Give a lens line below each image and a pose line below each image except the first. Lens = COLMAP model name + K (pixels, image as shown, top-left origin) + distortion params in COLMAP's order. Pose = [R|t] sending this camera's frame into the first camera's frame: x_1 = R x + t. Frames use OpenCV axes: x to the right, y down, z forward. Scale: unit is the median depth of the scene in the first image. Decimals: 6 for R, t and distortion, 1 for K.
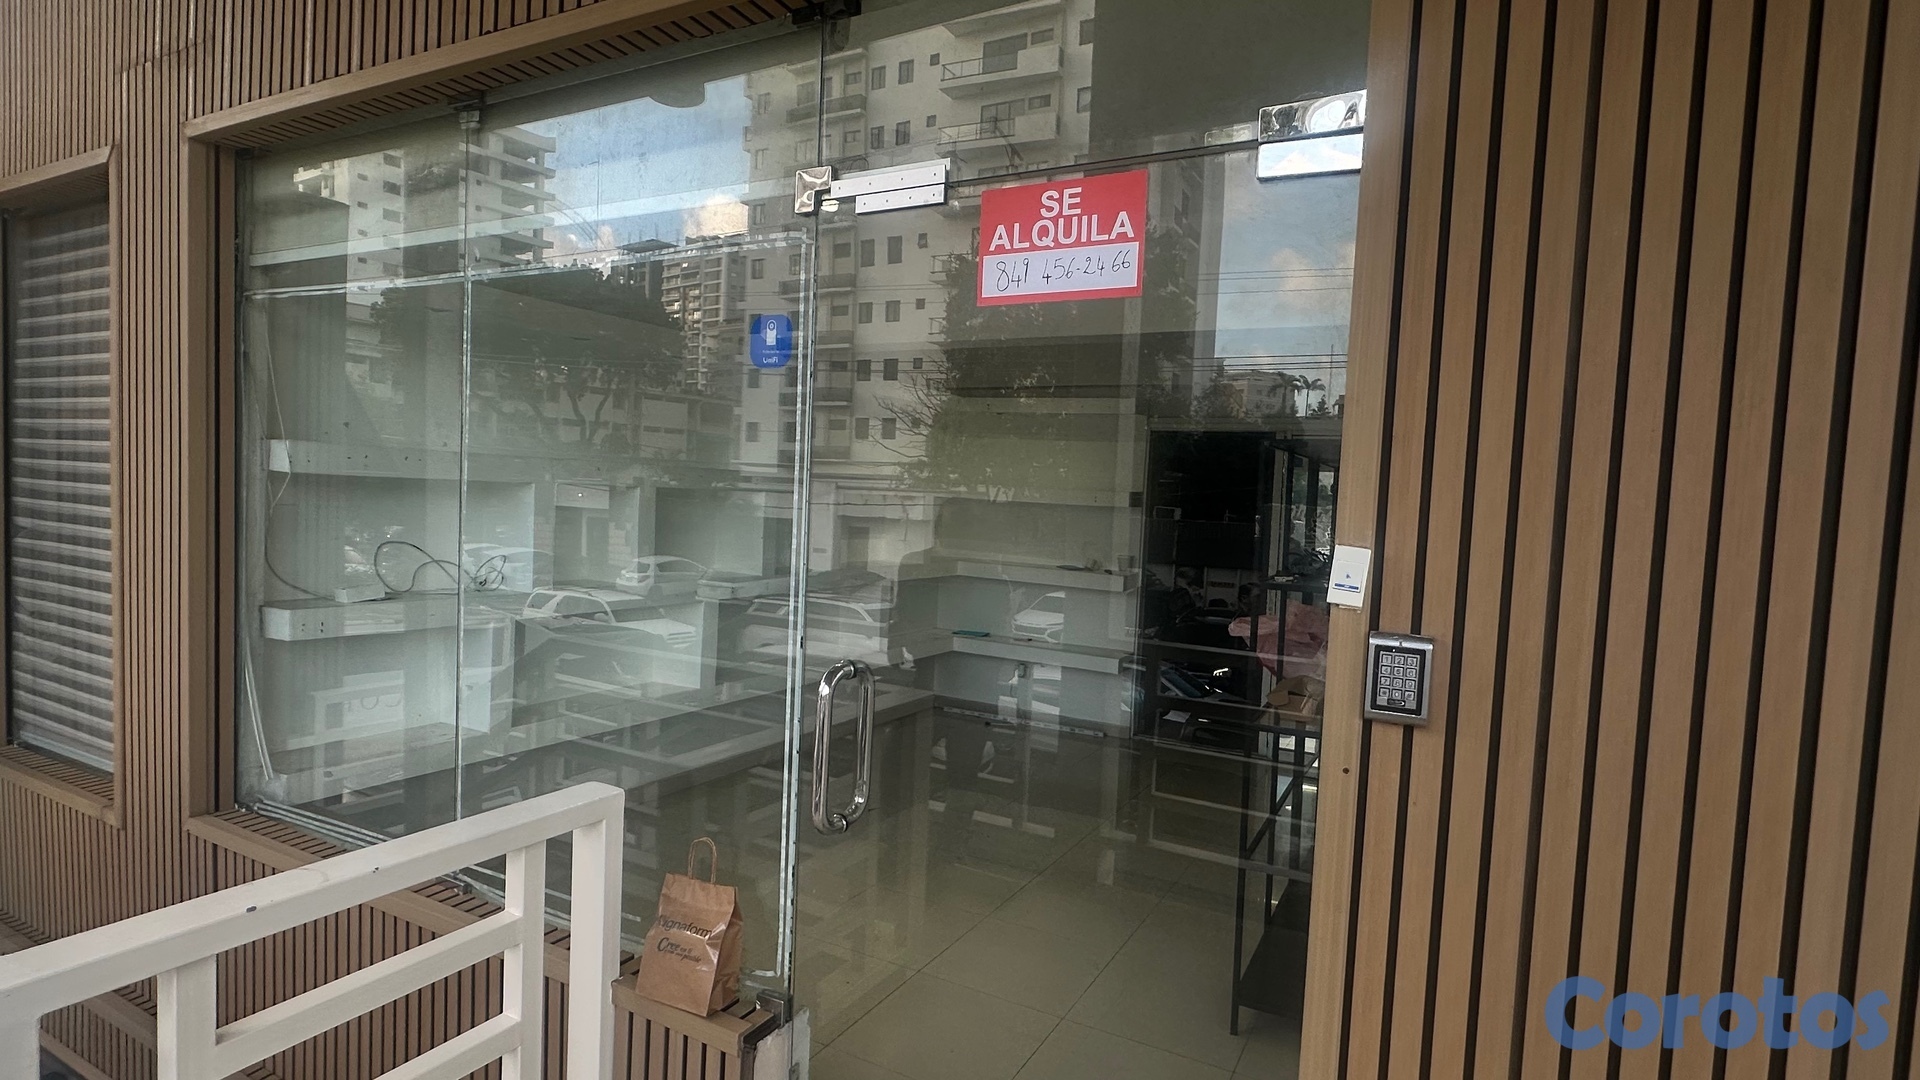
lens RADIAL K [[958.3, 0, 959.5], [0, 958.3, 552.3], [0, 0, 1]] dist [-0.003356, 0.000399]
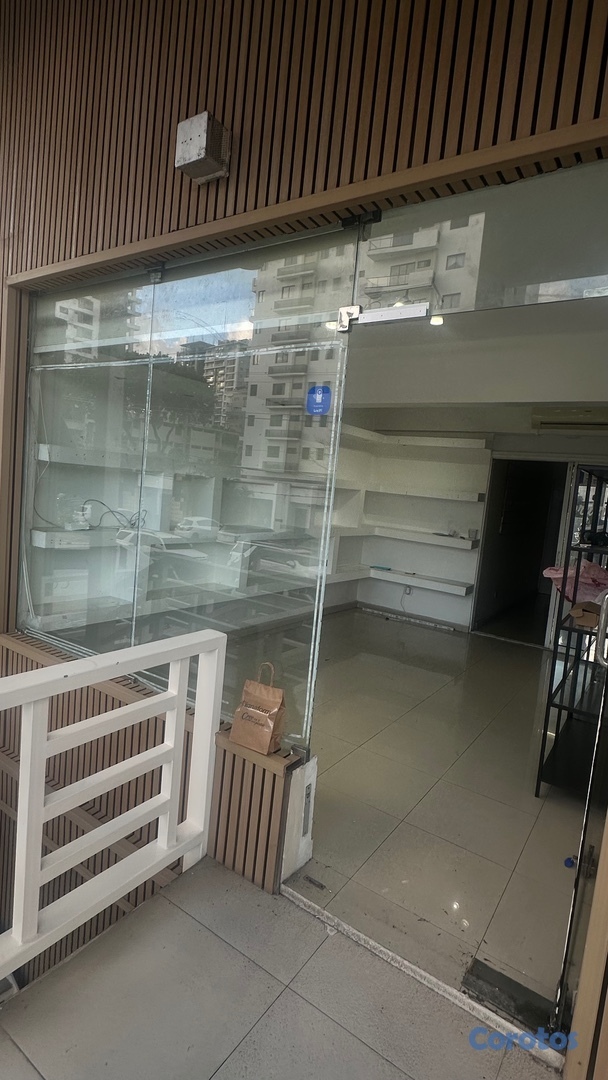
lens RADIAL K [[539.0, 0, 304.0], [0, 539.0, 540.0], [0, 0, 1]] dist [-0.003356, 0.000399]
pose [[0.992999, 0.056786, -0.103573, -0.068357], [-0.053303, 0.997926, 0.036095, 0.008908], [0.105408, -0.030321, 0.993967, -0.033335]]
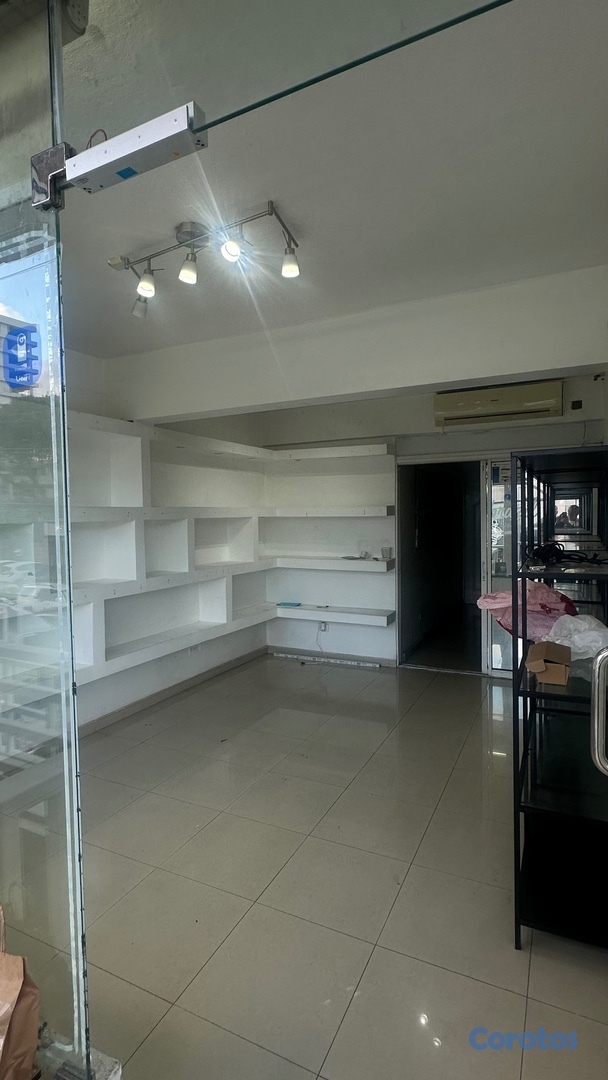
lens RADIAL K [[539.0, 0, 304.0], [0, 539.0, 540.0], [0, 0, 1]] dist [-0.003356, 0.000399]
pose [[0.997354, -0.062731, 0.036752, 0.026564], [0.063155, 0.997948, -0.010500, -0.017584], [-0.036018, 0.012793, 0.999269, 0.326597]]
